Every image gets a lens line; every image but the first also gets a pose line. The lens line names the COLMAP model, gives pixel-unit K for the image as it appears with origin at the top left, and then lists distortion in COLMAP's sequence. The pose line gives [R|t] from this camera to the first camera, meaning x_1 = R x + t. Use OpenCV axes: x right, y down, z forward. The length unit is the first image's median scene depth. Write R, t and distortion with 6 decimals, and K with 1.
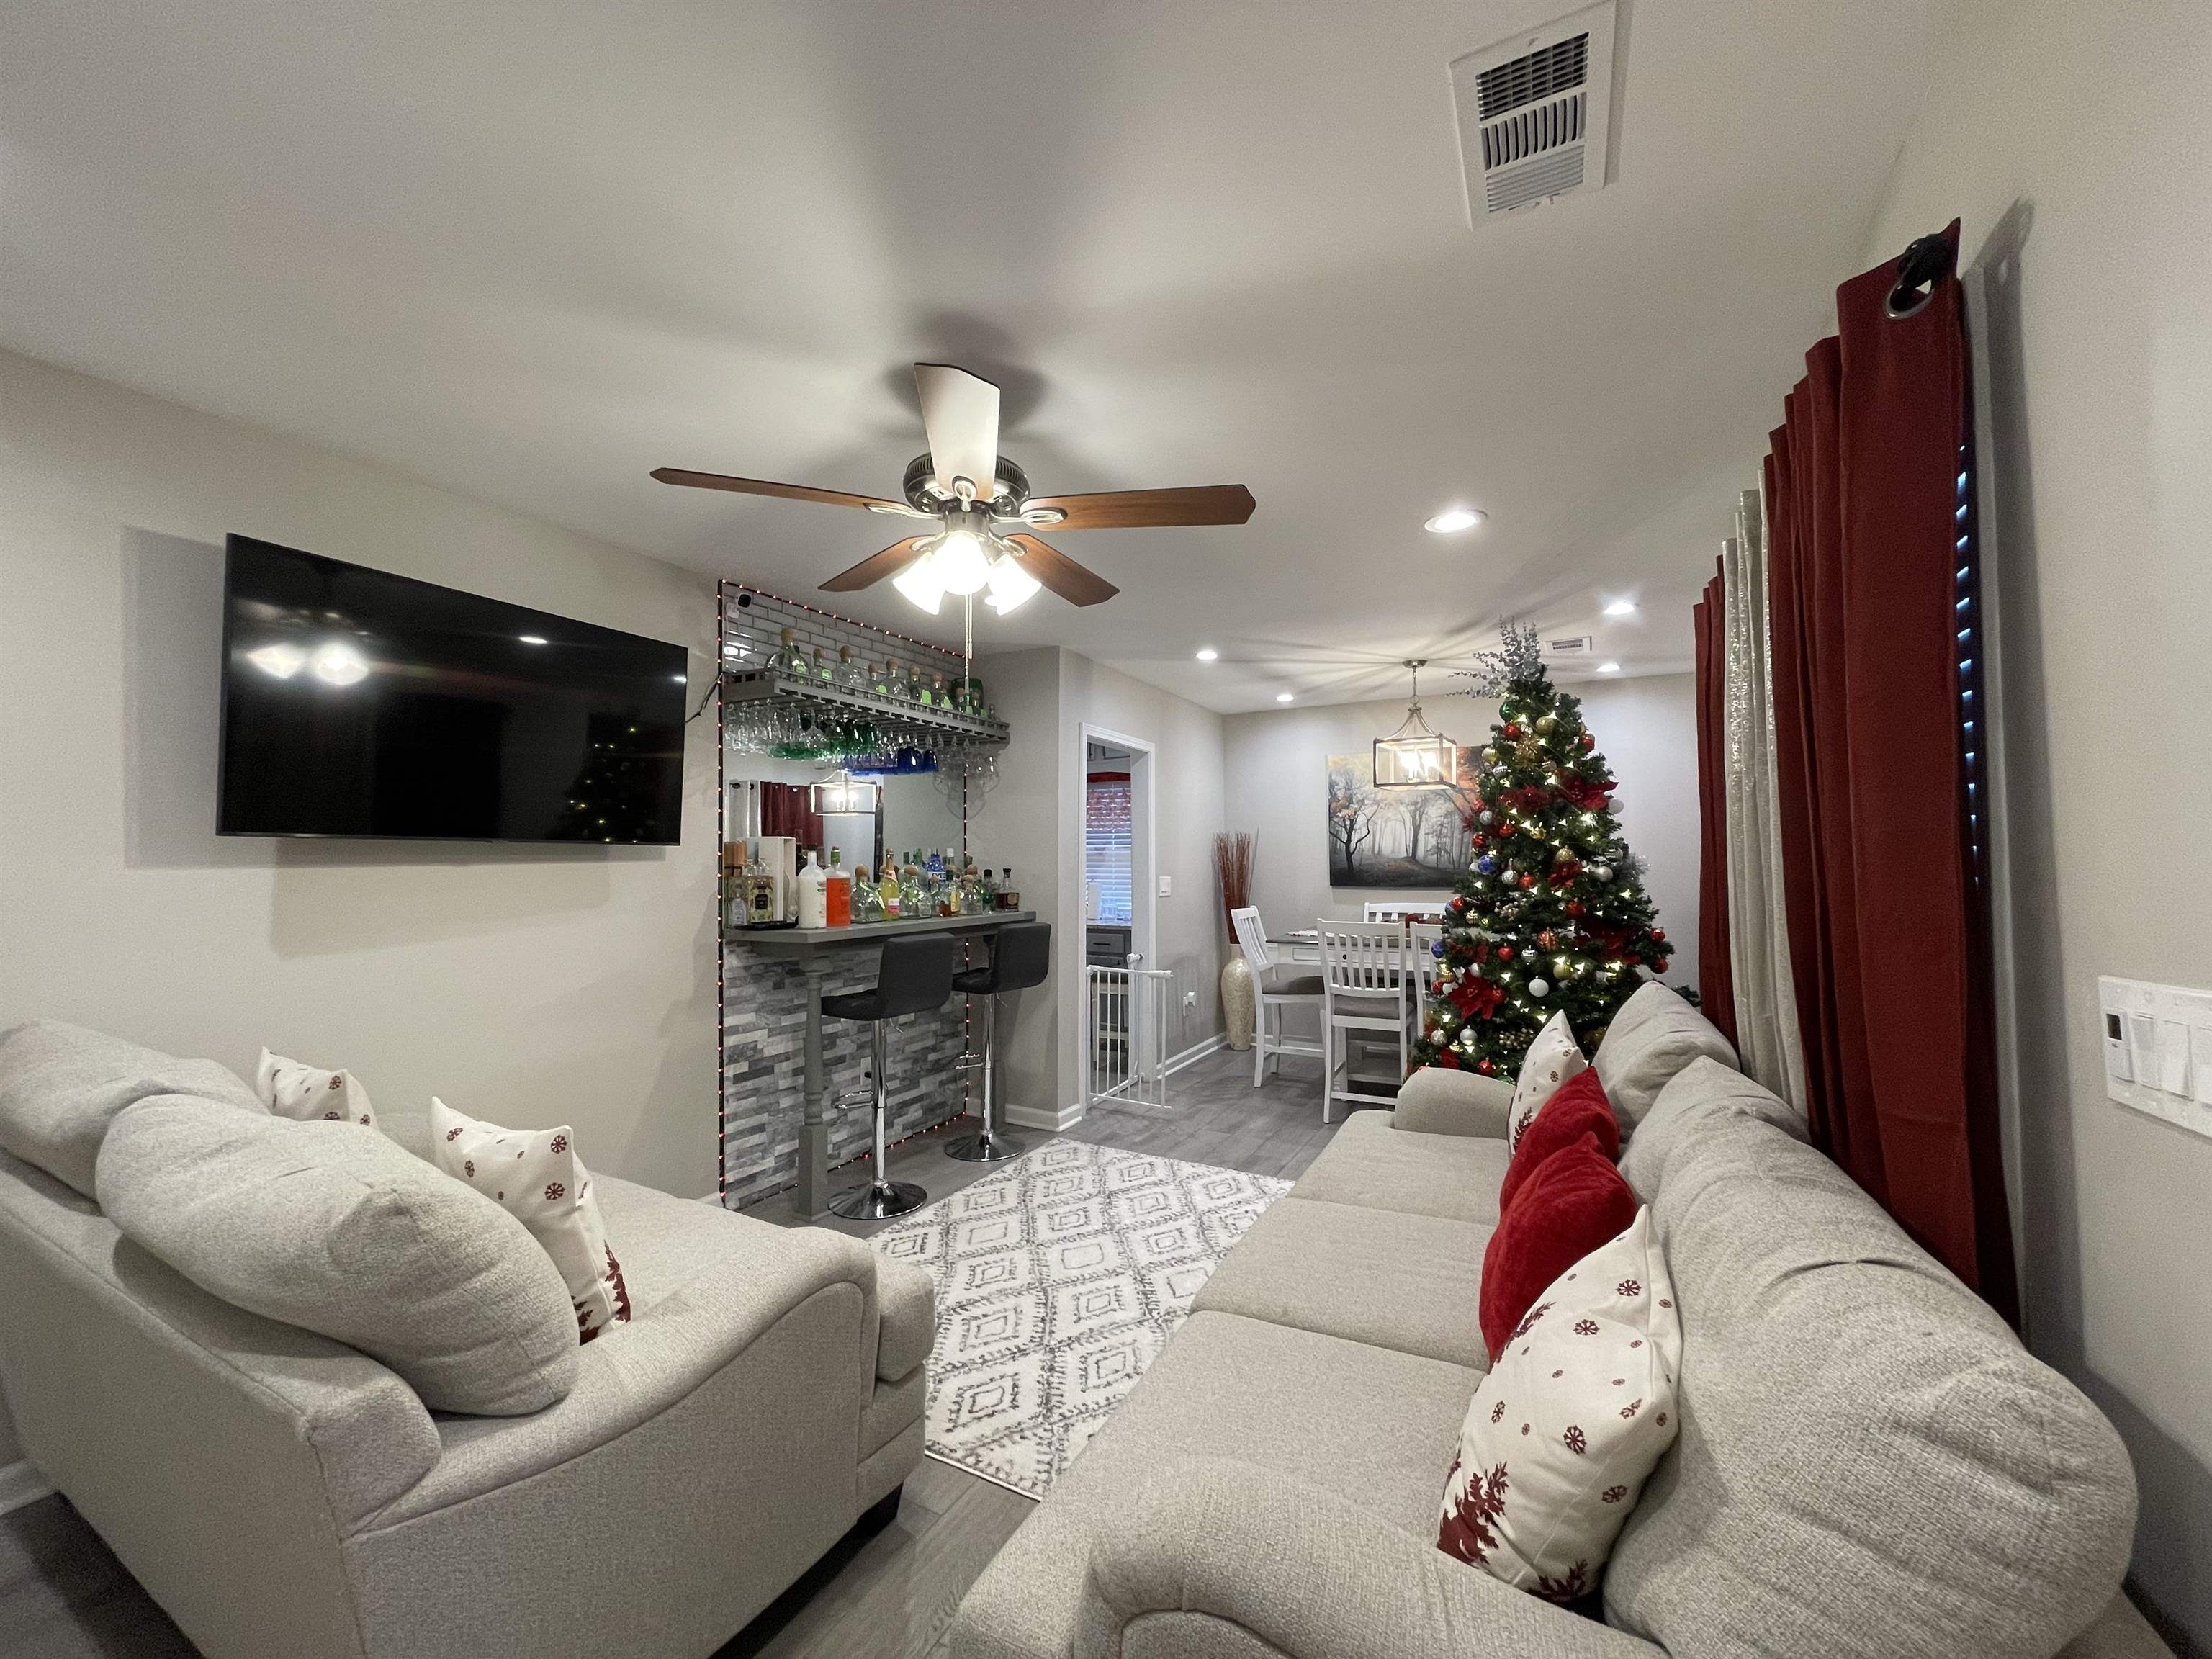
lens RADIAL K [[883.3, 0, 1097.6], [0, 883.3, 831.7], [0, 0, 1]] dist [-0.002294, -0.000167]
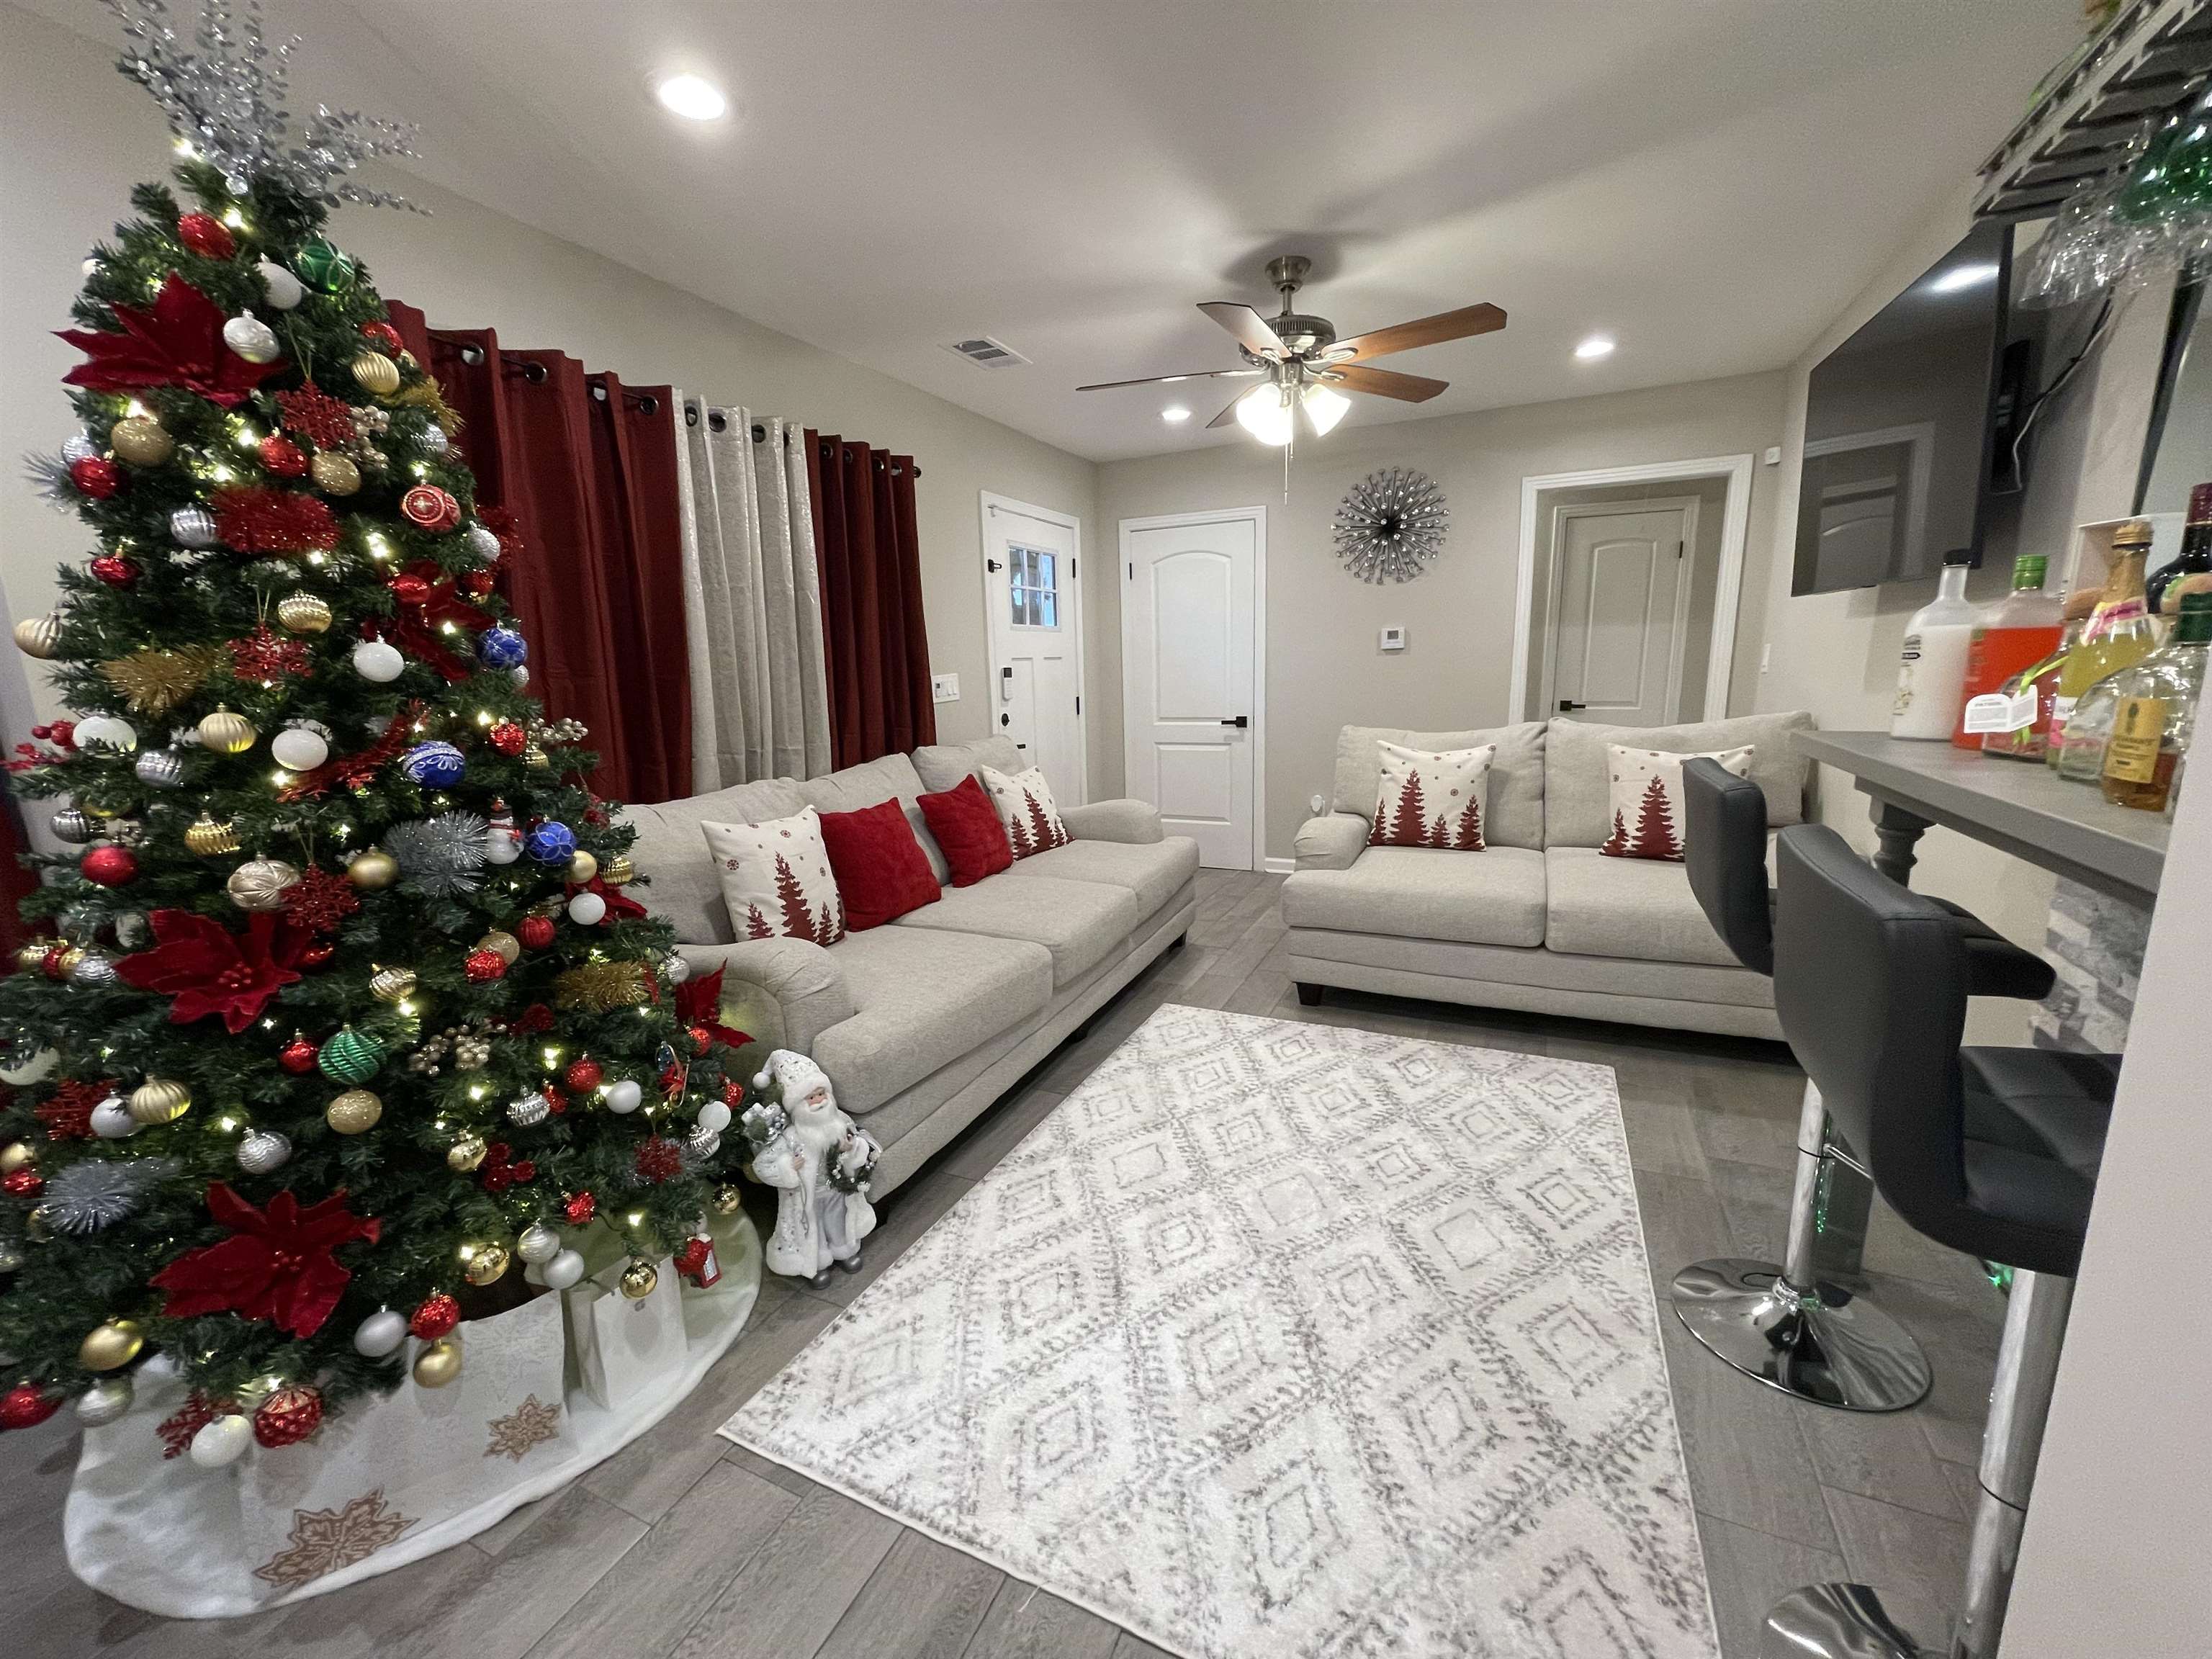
lens RADIAL K [[883.3, 0, 1086.0], [0, 883.3, 829.9], [0, 0, 1]] dist [-0.002294, -0.000167]
pose [[-0.998314, 0.050462, -0.028668, 0.074931], [0.046125, 0.989663, 0.135792, 0.042155], [0.035224, 0.134241, -0.990322, 0.816522]]
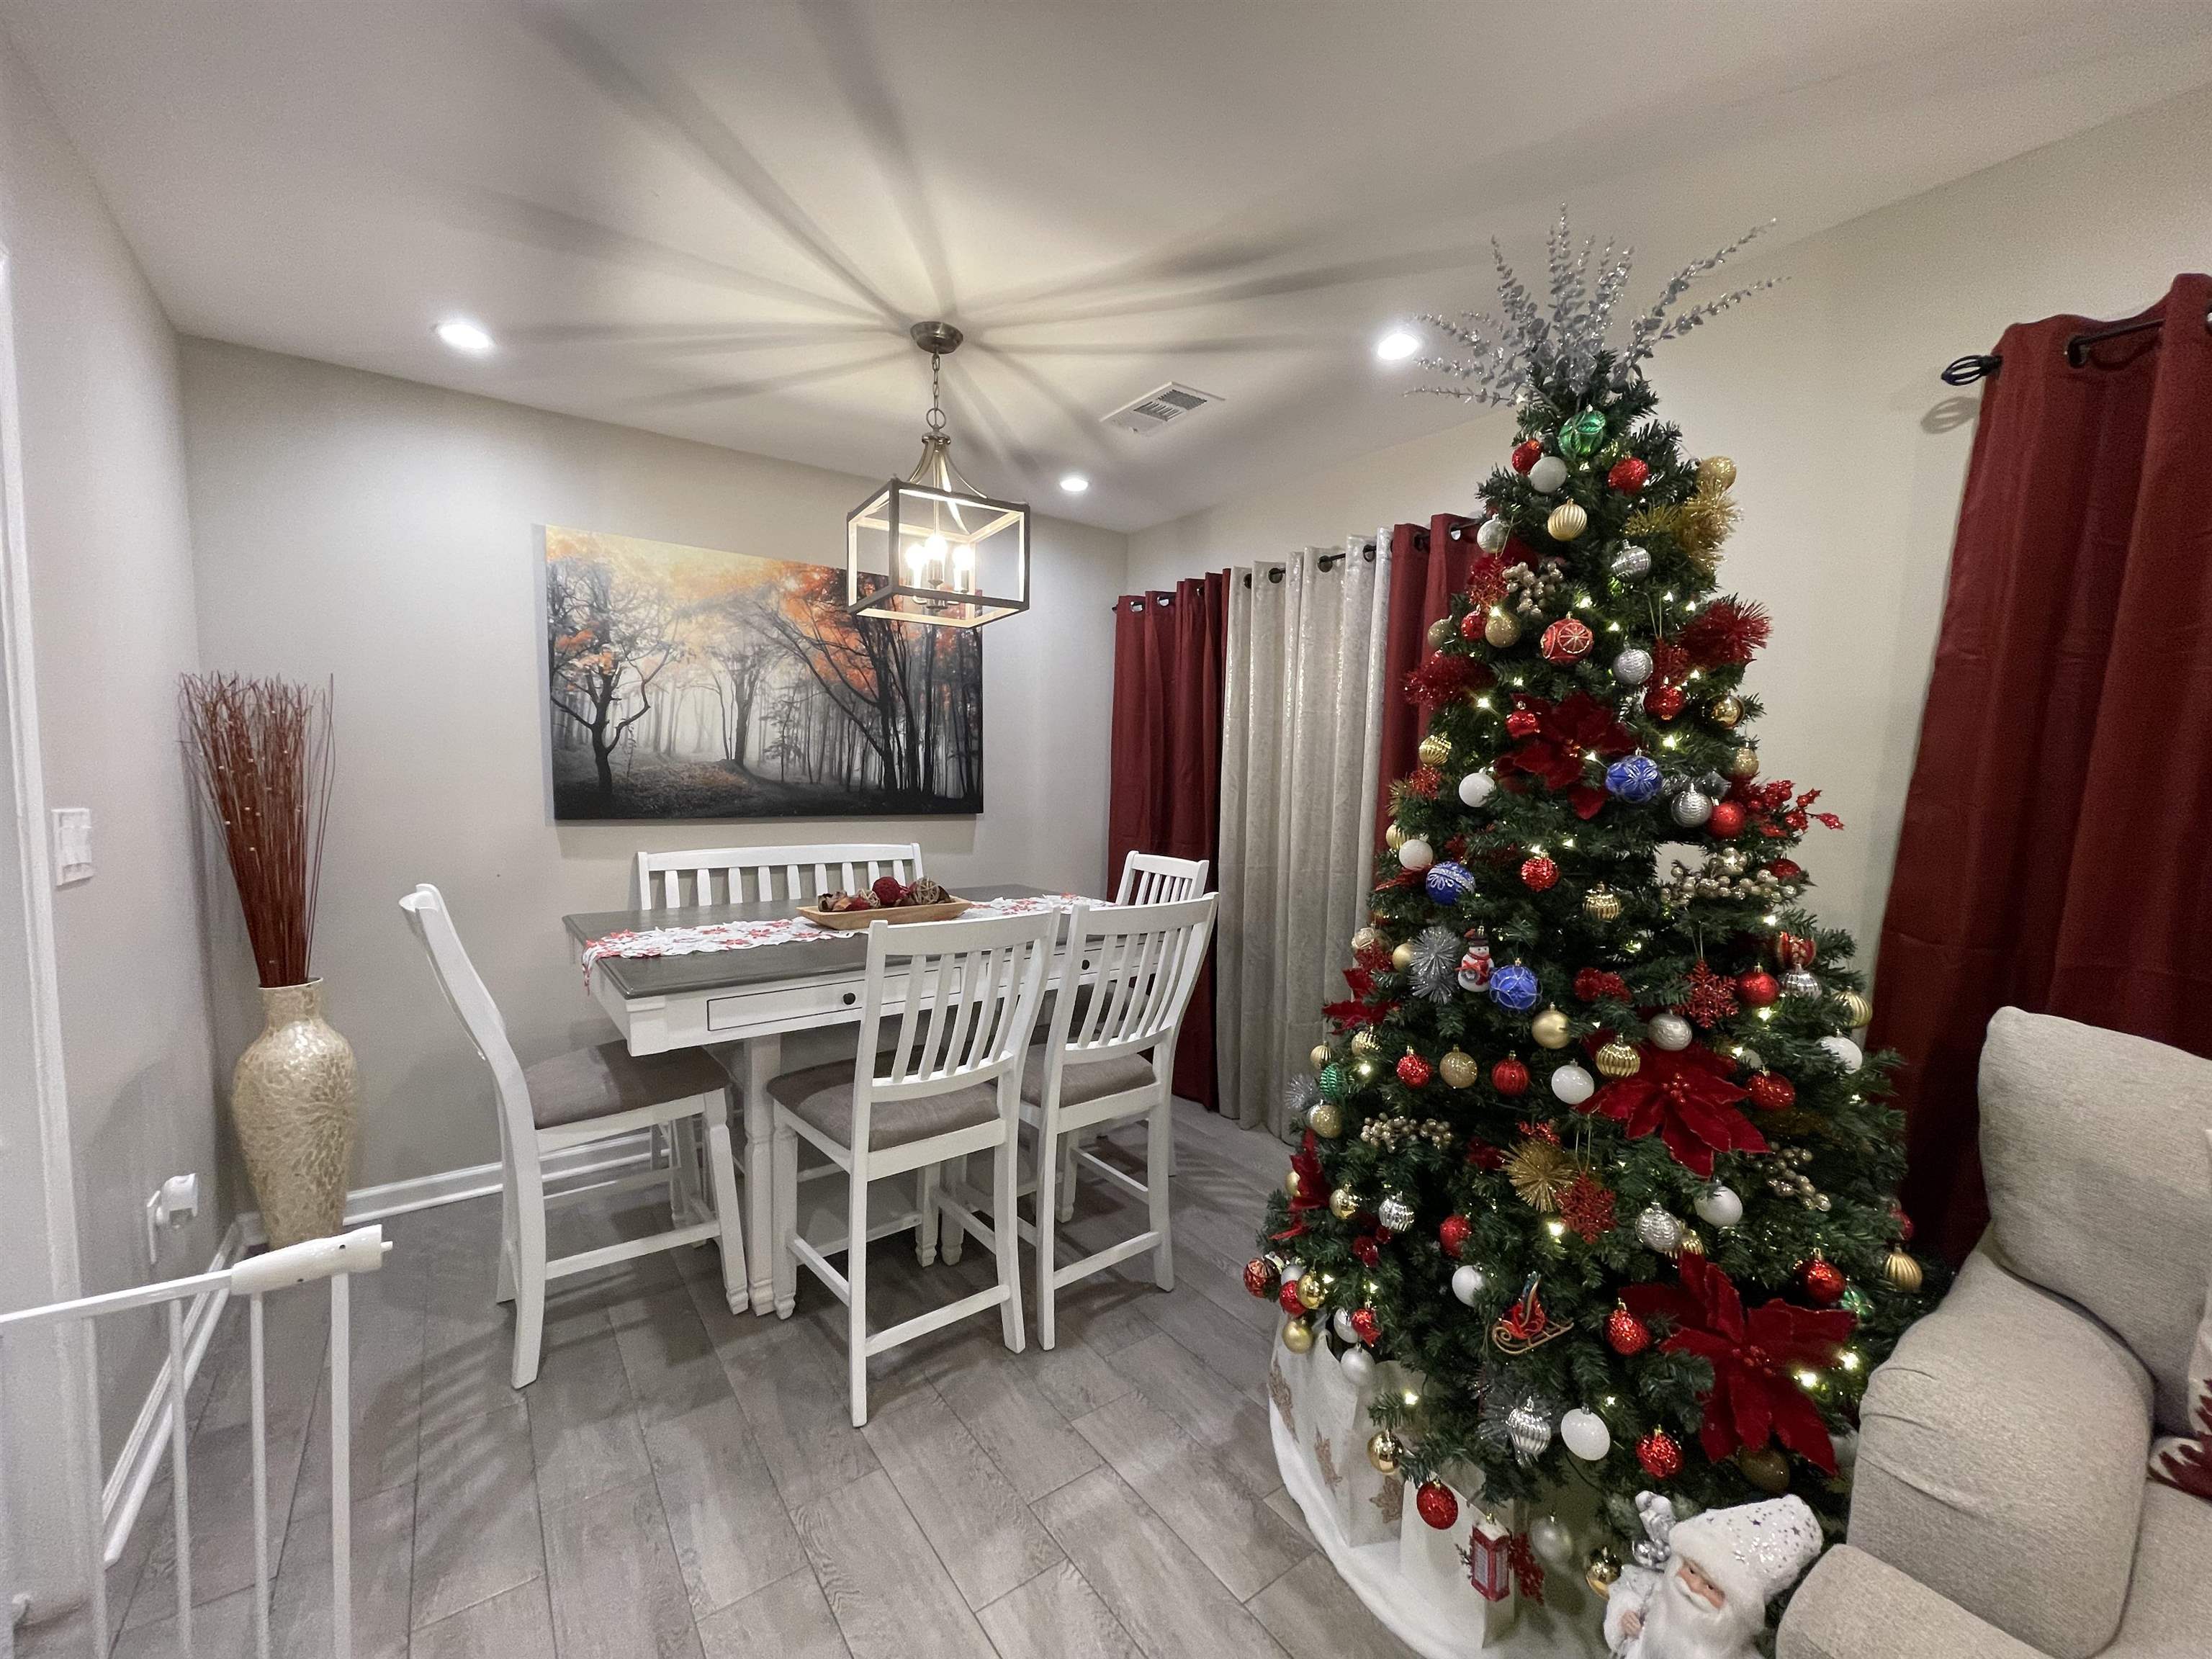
lens RADIAL K [[883.3, 0, 1095.0], [0, 883.3, 839.7], [0, 0, 1]] dist [-0.002294, -0.000167]
pose [[0.421024, -0.055667, 0.905340, -0.032063], [-0.046964, 0.995438, 0.083047, 0.021791], [-0.905833, -0.077483, 0.416489, 0.586908]]
